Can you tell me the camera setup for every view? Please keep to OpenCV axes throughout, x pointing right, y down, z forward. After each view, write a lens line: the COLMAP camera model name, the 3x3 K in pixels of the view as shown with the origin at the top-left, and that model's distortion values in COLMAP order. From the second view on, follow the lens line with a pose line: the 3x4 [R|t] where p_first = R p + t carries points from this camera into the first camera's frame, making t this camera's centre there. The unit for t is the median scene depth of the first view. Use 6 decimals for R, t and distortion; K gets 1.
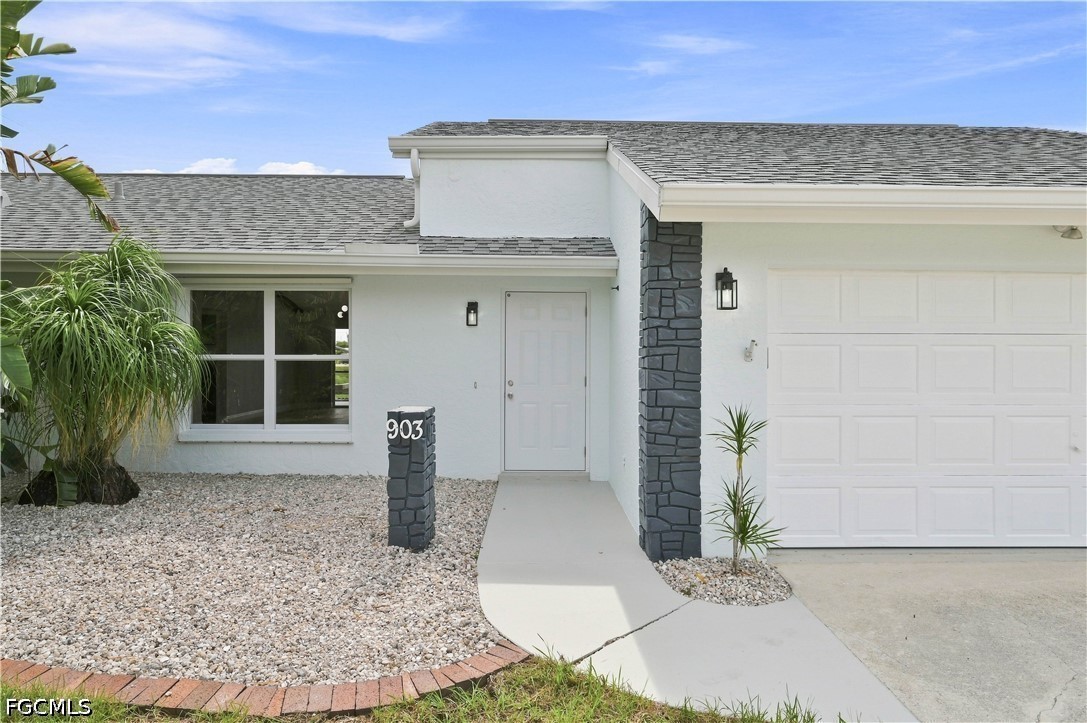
lens RADIAL K [[656.2, 0, 543.1], [0, 656.2, 360.8], [0, 0, 1]] dist [-0.003731, -0.000304]
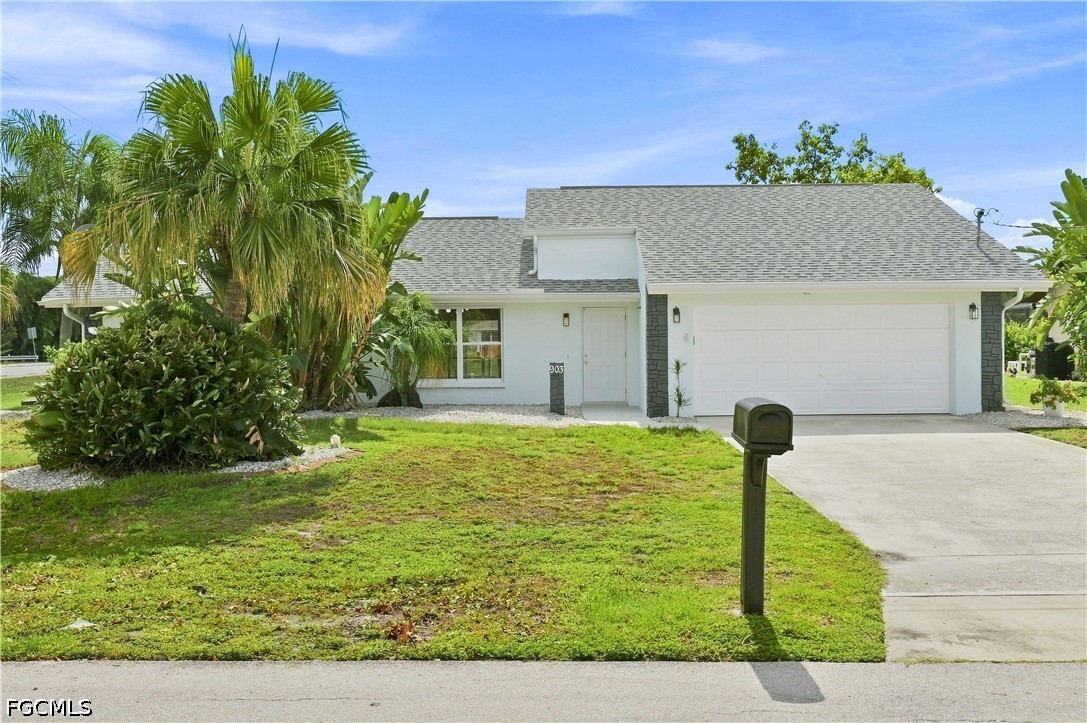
lens RADIAL K [[940.3, 0, 543.1], [0, 940.3, 359.7], [0, 0, 1]] dist [0.015246, 0.003867]
pose [[0.999516, -0.006240, -0.030484, -0.119986], [0.006350, 0.999974, 0.003518, 0.043992], [0.030462, -0.003710, 0.999529, -2.279739]]
